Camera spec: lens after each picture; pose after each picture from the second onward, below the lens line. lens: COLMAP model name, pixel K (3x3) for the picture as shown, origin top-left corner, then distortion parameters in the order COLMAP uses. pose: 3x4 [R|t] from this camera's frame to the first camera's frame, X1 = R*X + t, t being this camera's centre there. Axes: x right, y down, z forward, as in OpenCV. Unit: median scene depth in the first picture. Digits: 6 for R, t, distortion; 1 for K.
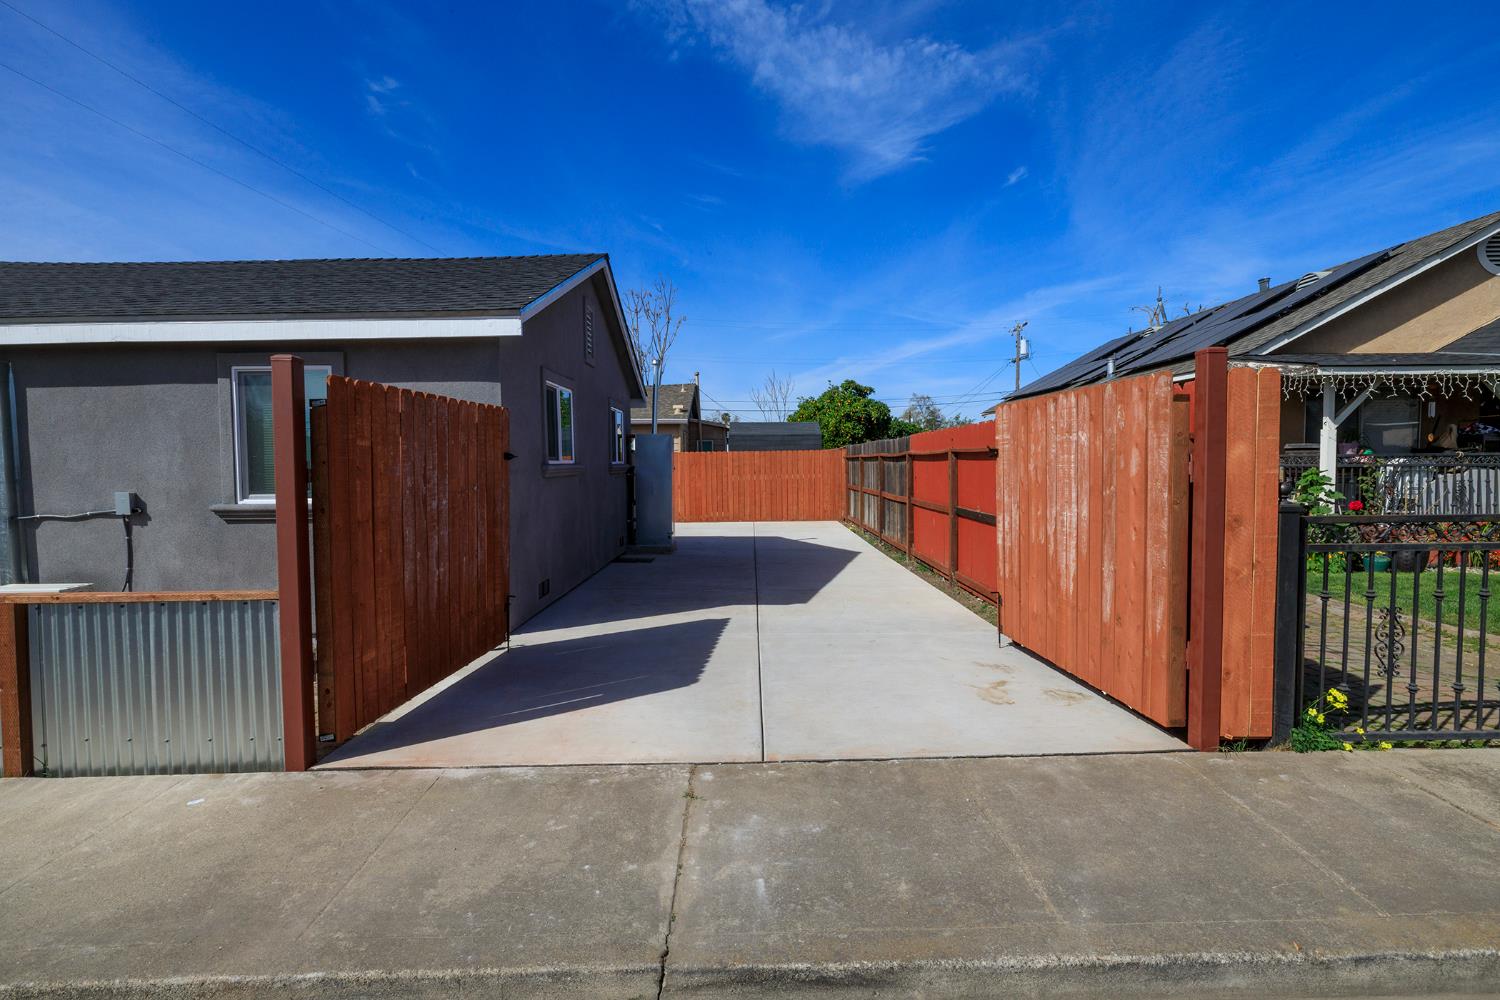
lens RADIAL K [[721.0, 0, 747.1], [0, 721.0, 501.7], [0, 0, 1]] dist [-0.003400, -0.000339]
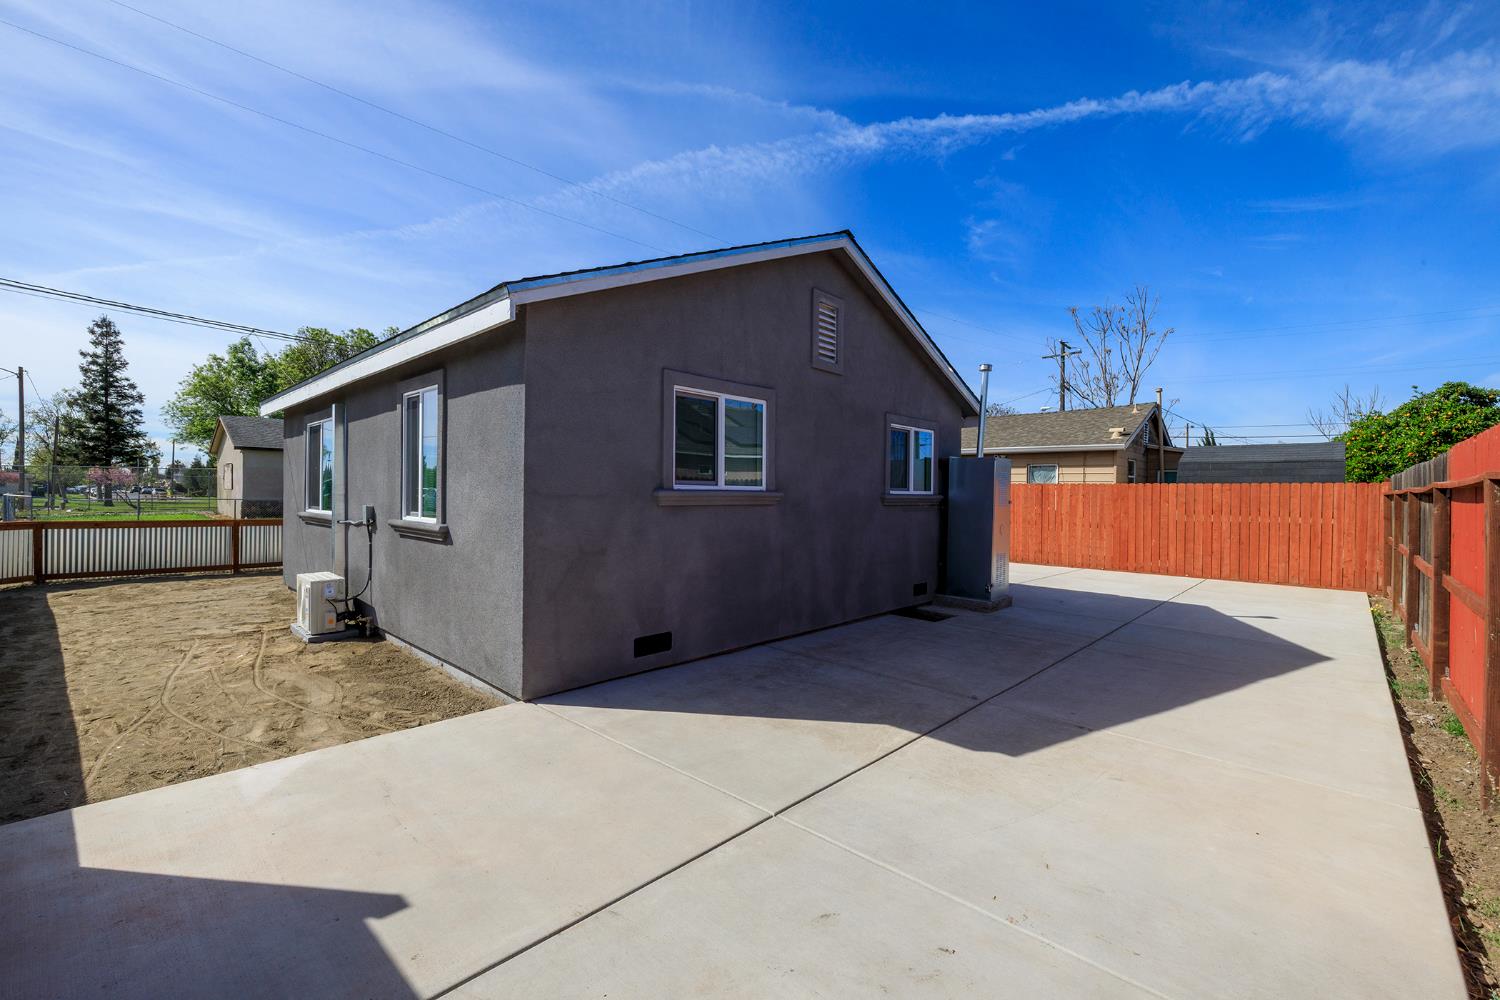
lens RADIAL K [[632.9, 0, 743.3], [0, 632.9, 502.8], [0, 0, 1]] dist [0.000249, -0.000306]
pose [[0.736759, 0.032425, -0.675378, 0.240112], [-0.058752, 0.998142, -0.016171, -0.028281], [0.673598, 0.051594, 0.737295, 0.497184]]
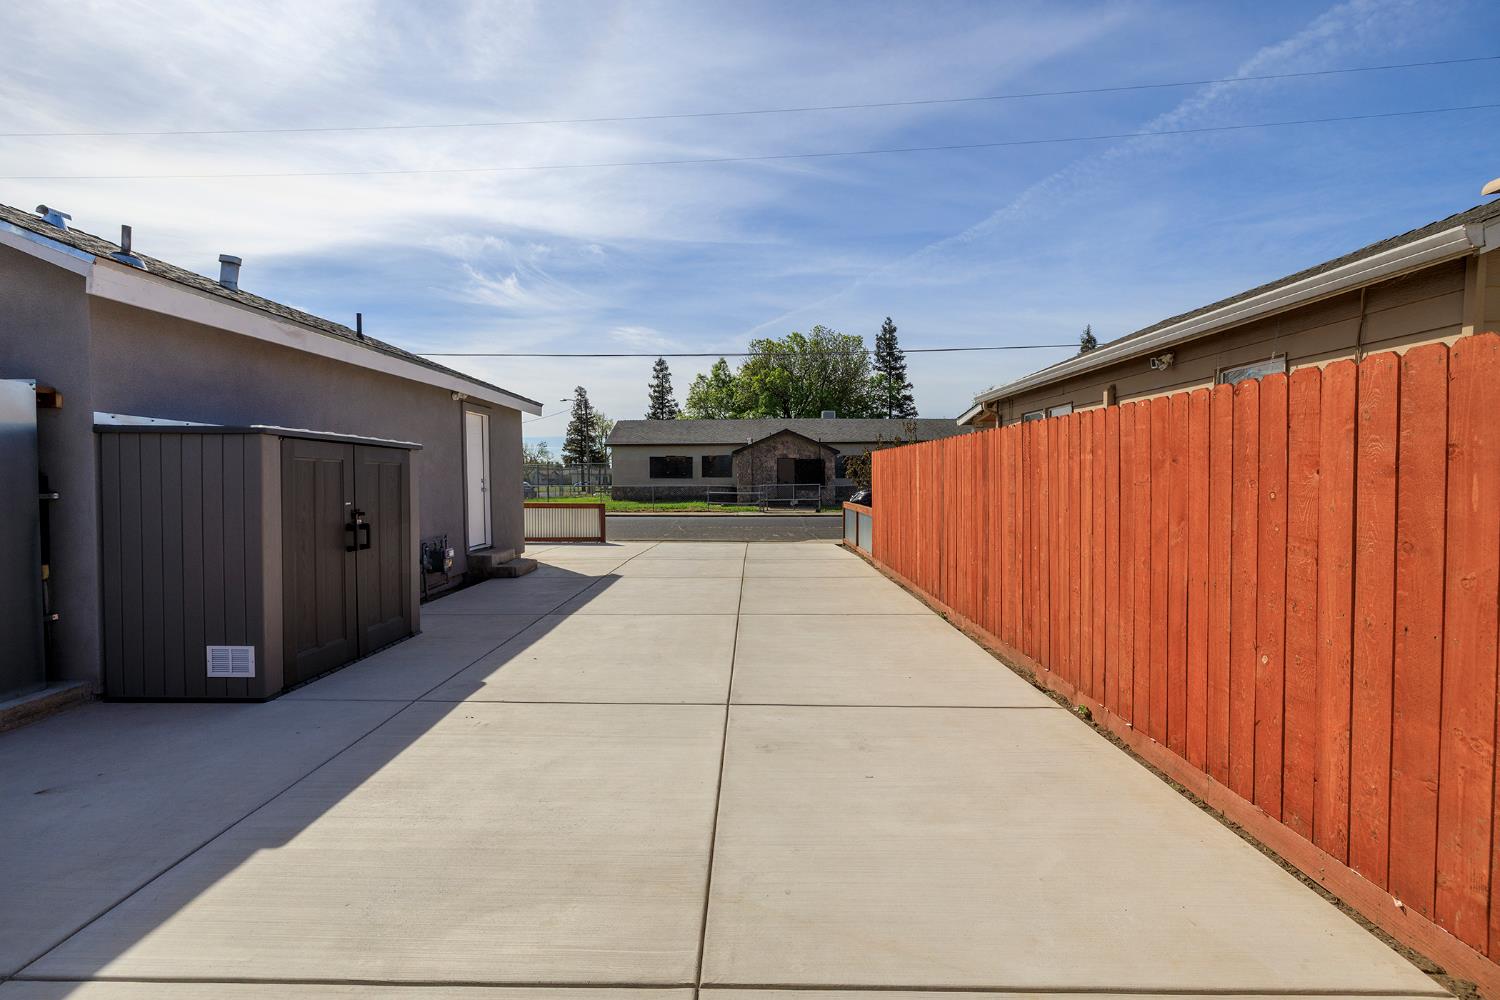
lens RADIAL K [[632.9, 0, 746.6], [0, 632.9, 499.4], [0, 0, 1]] dist [0.000249, -0.000306]
pose [[-0.000698, 0.048040, -0.998845, 0.248469], [-0.048620, 0.997662, 0.048017, -0.109306], [0.998817, 0.048598, 0.001640, 2.247704]]
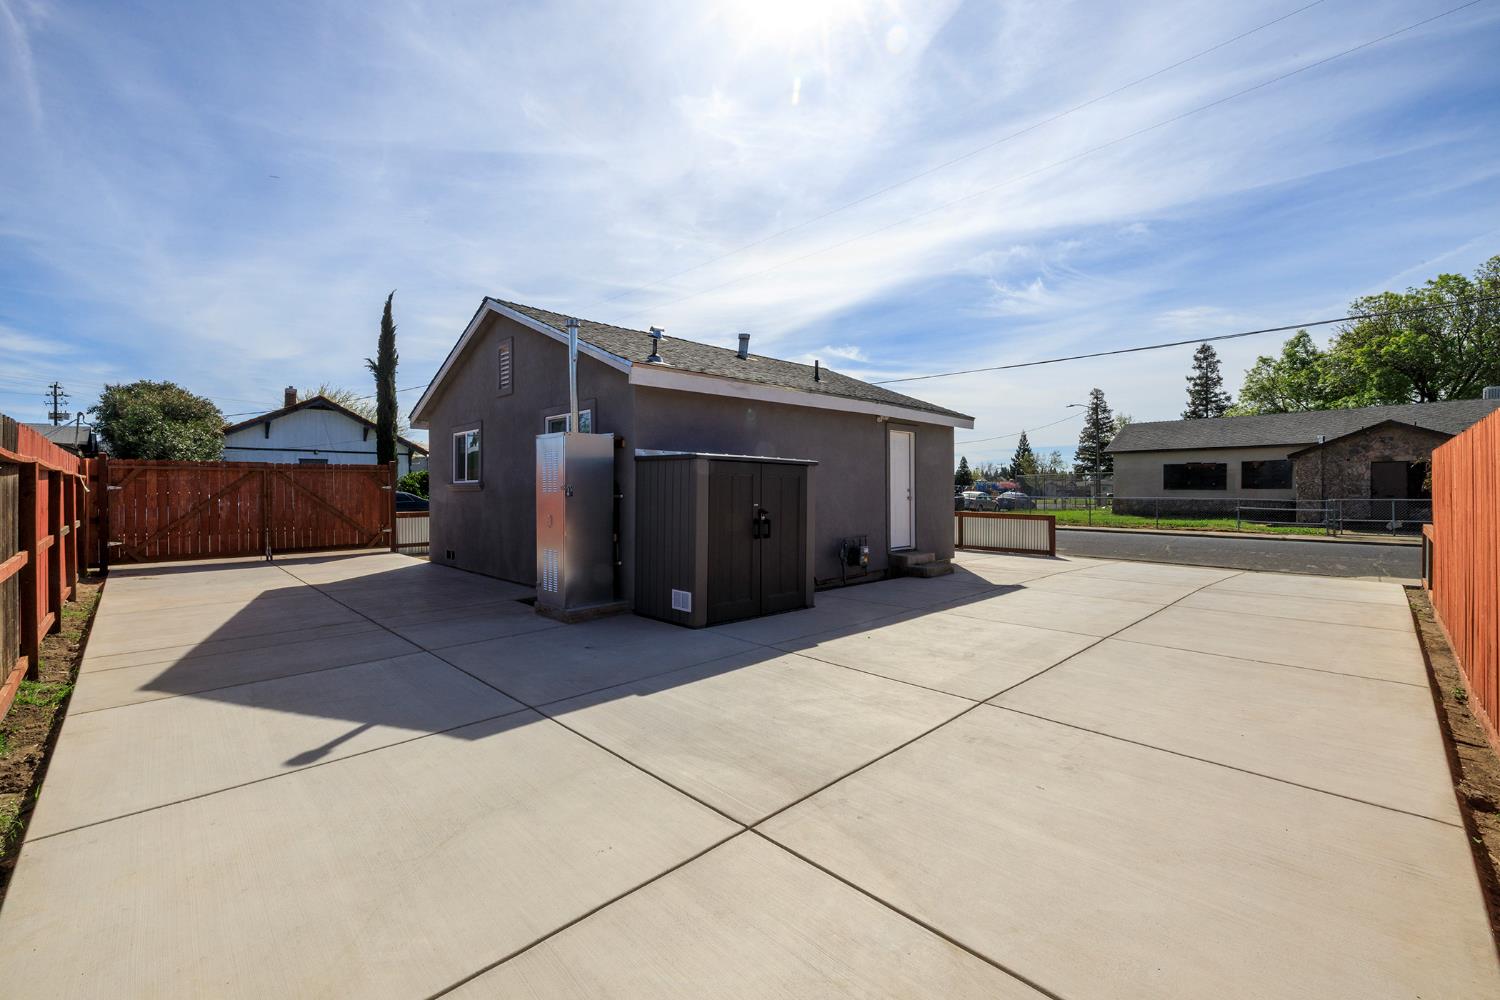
lens RADIAL K [[632.9, 0, 735.5], [0, 632.9, 498.9], [0, 0, 1]] dist [0.000249, -0.000306]
pose [[-0.714099, 0.023427, -0.699653, 0.268879], [-0.027498, 0.997730, 0.061473, -0.119548], [0.699505, 0.063137, -0.711834, 2.506034]]
